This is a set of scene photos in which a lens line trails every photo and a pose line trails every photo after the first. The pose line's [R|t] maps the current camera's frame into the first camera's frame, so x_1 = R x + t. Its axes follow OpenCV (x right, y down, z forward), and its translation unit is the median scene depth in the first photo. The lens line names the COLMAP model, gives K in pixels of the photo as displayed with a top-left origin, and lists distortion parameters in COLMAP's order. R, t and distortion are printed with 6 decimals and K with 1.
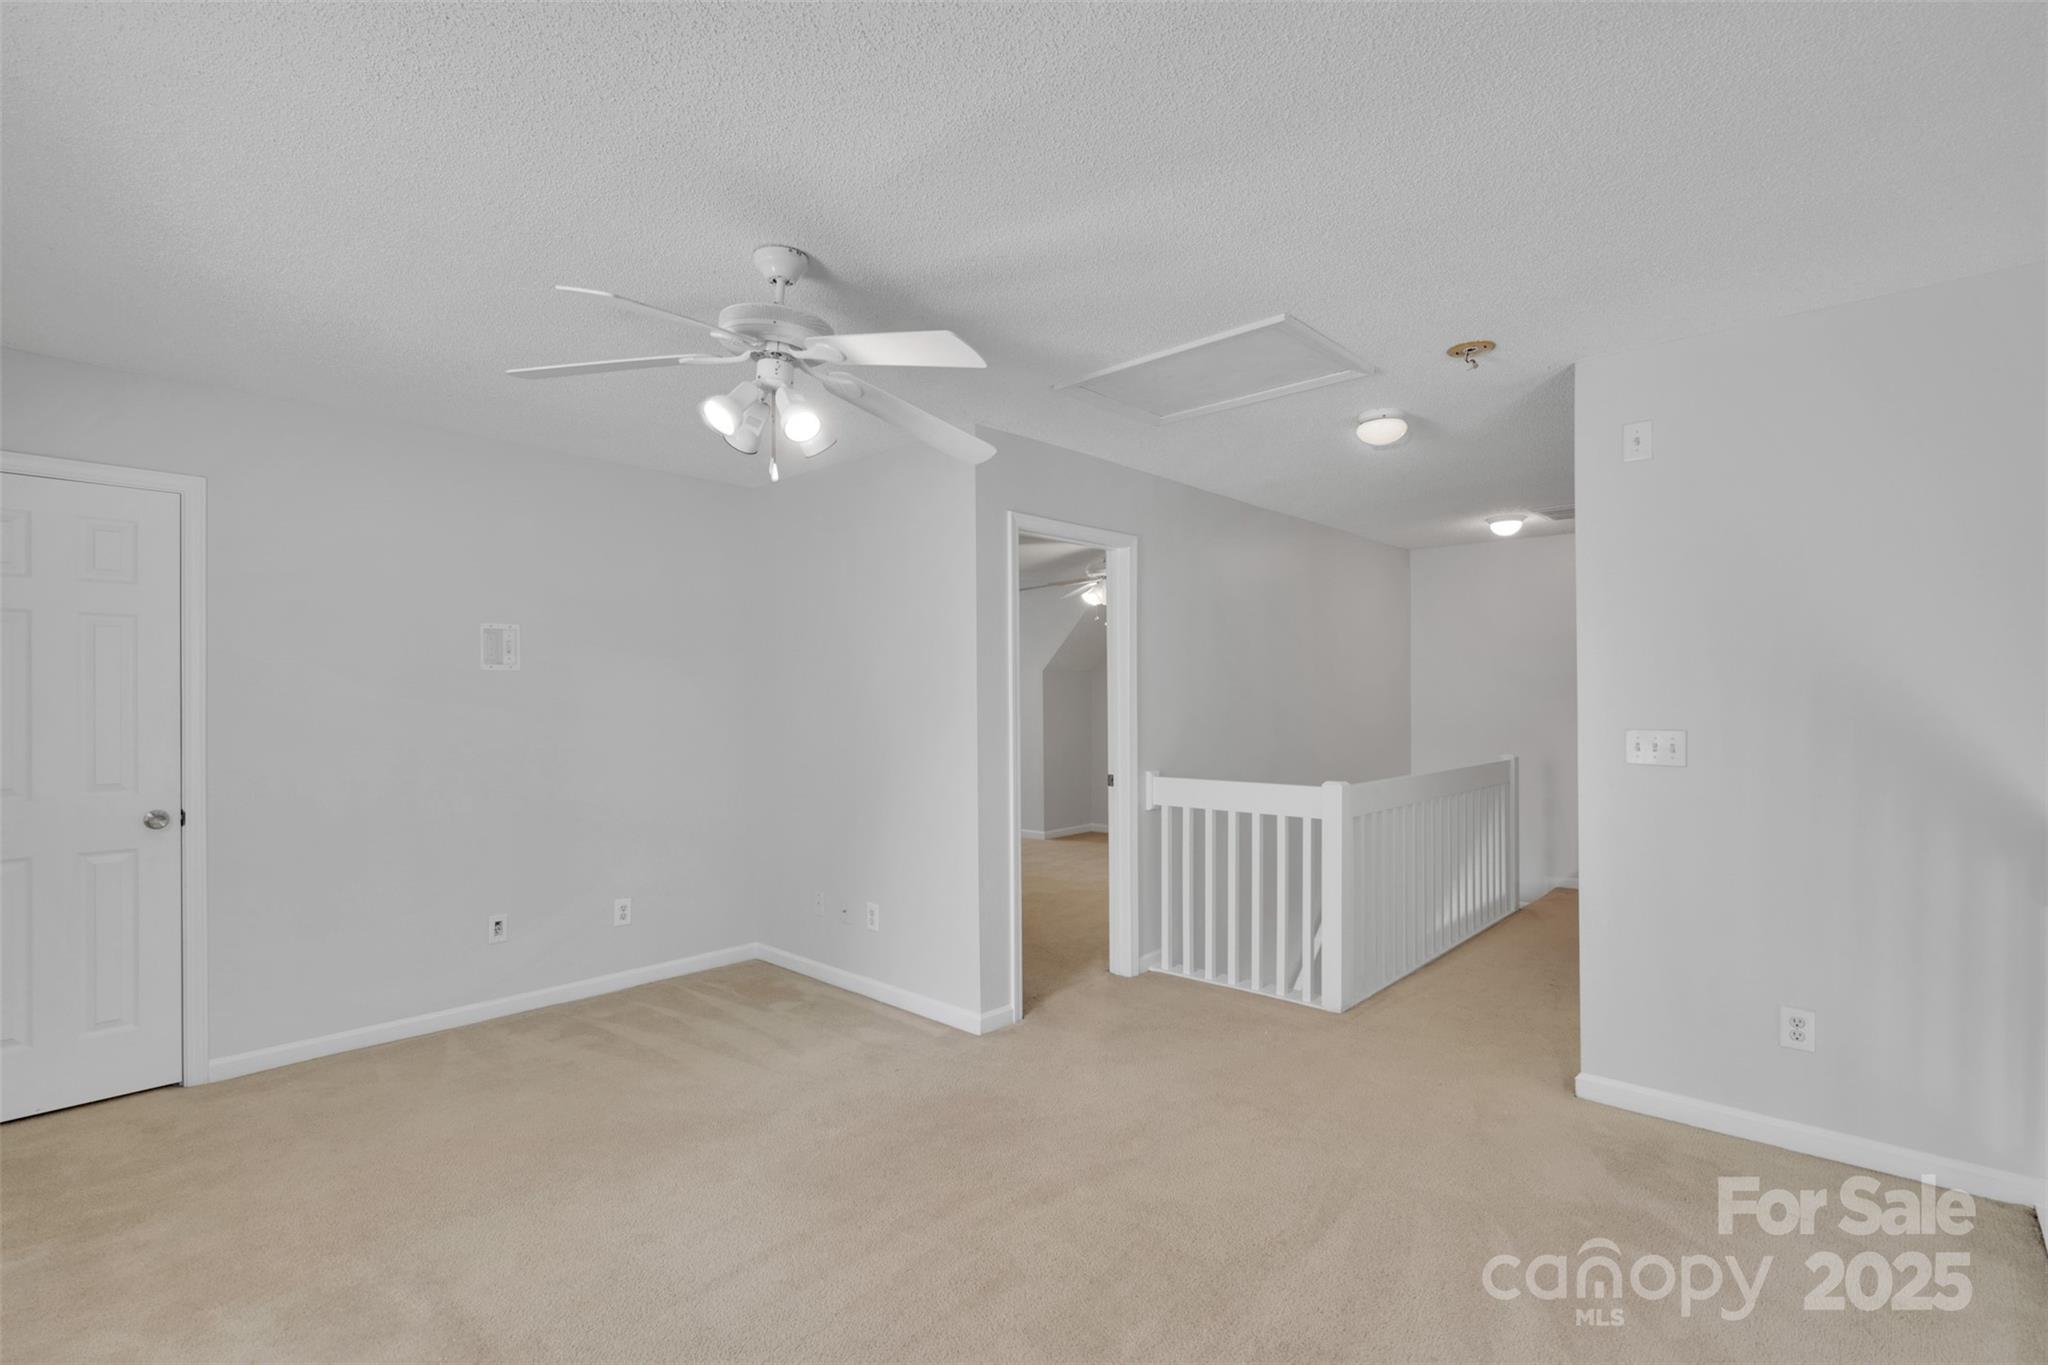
lens RADIAL K [[922.7, 0, 1009.3], [0, 922.7, 695.3], [0, 0, 1]] dist [-0.017540, 0.000135]
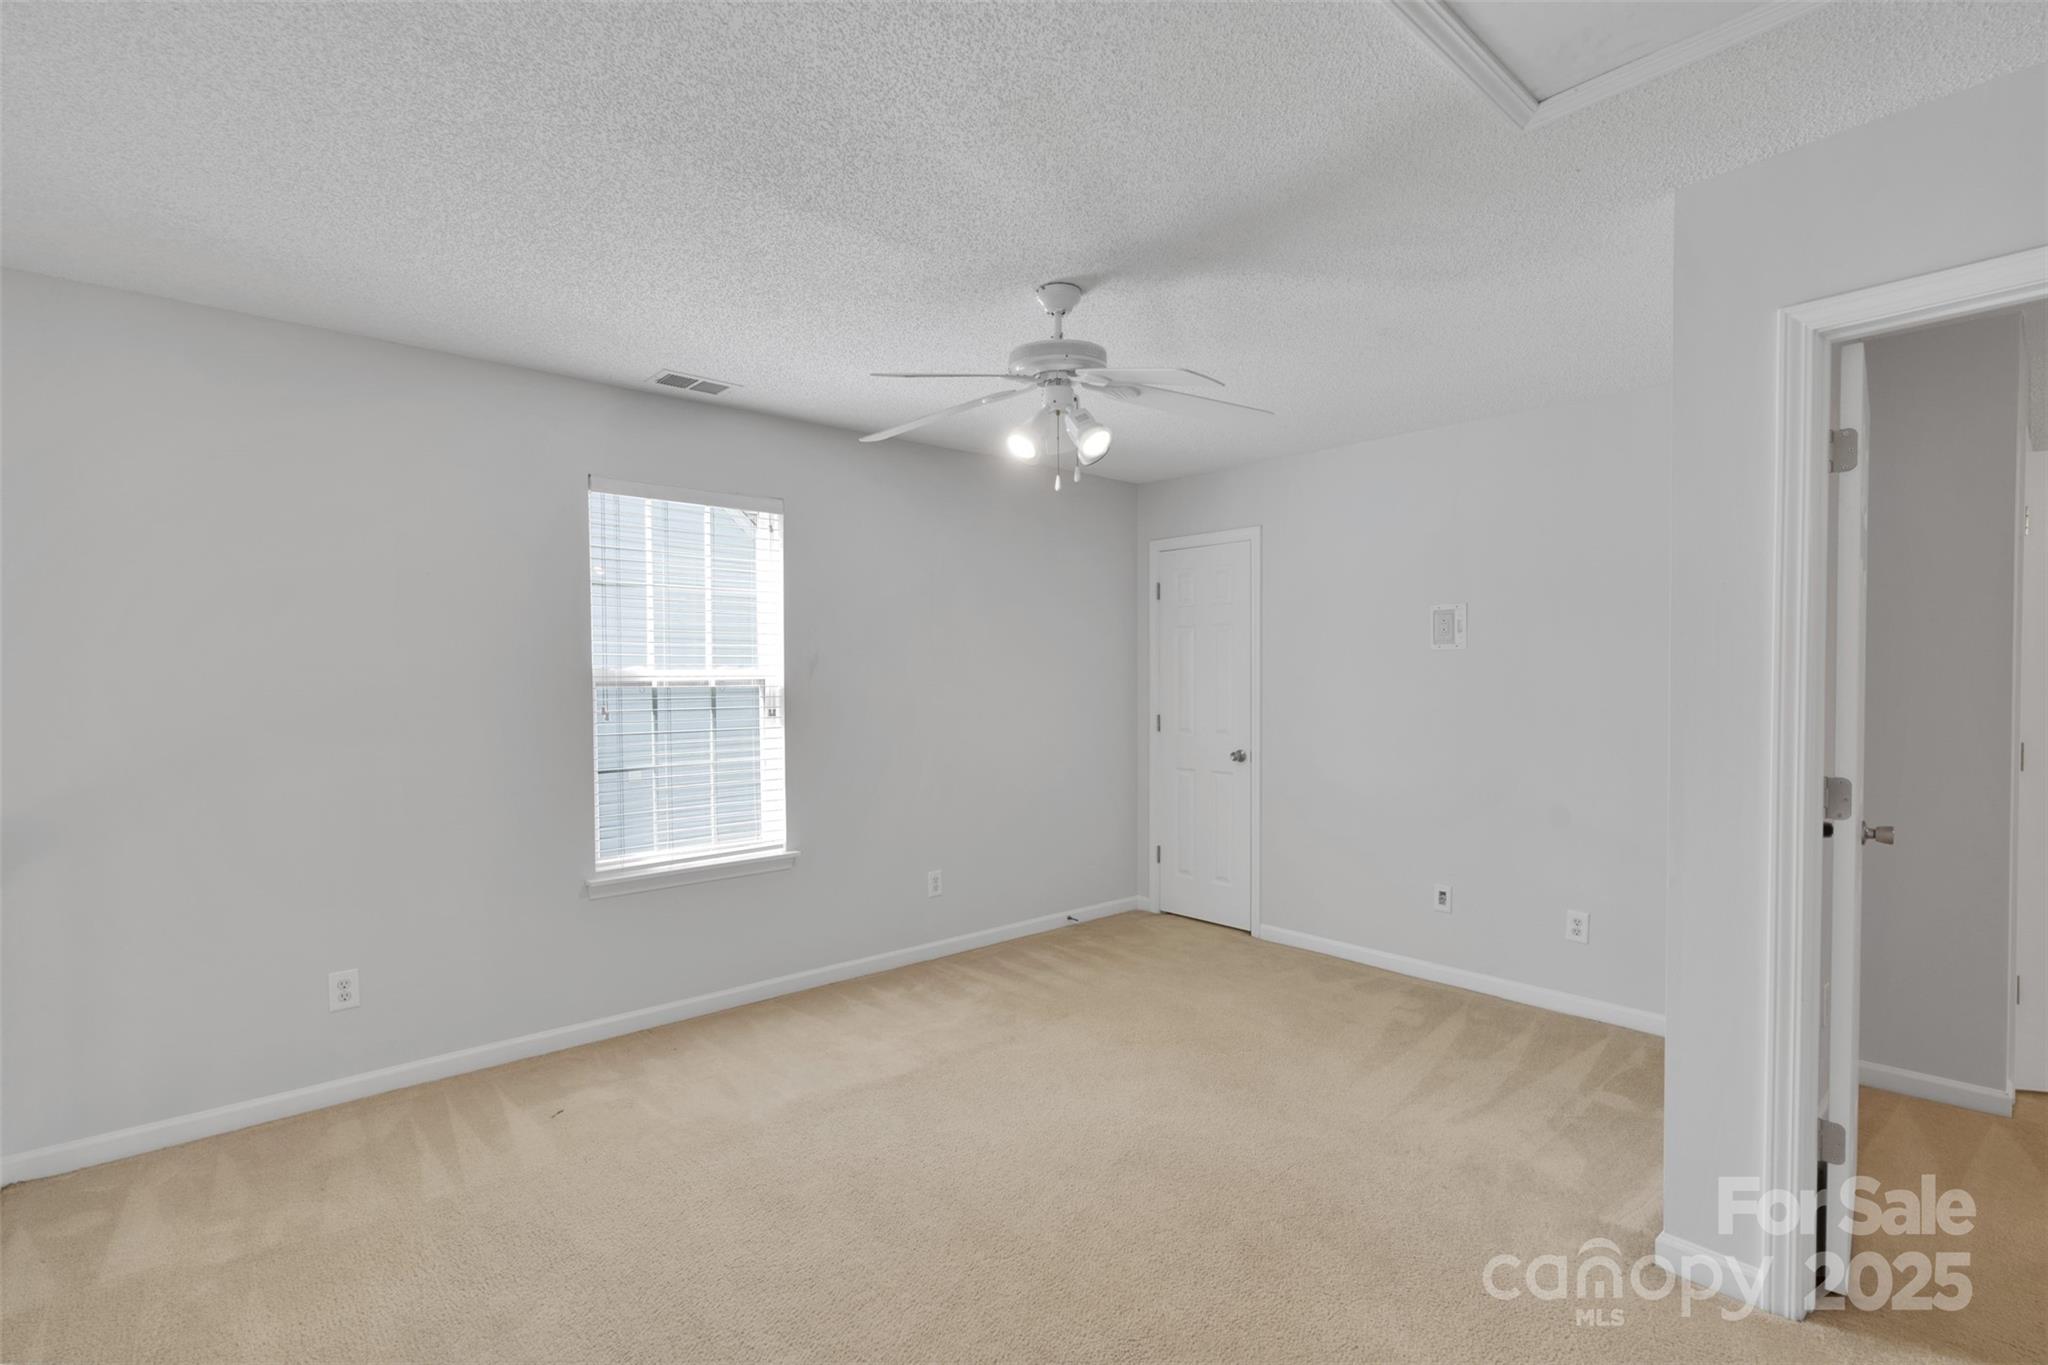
lens RADIAL K [[922.7, 0, 1017.7], [0, 922.7, 684.5], [0, 0, 1]] dist [-0.017540, 0.000135]
pose [[-0.086942, 0.011467, -0.996147, 0.525342], [0.007404, 0.999914, 0.010864, -0.003063], [0.996186, -0.006431, -0.087020, 0.615196]]
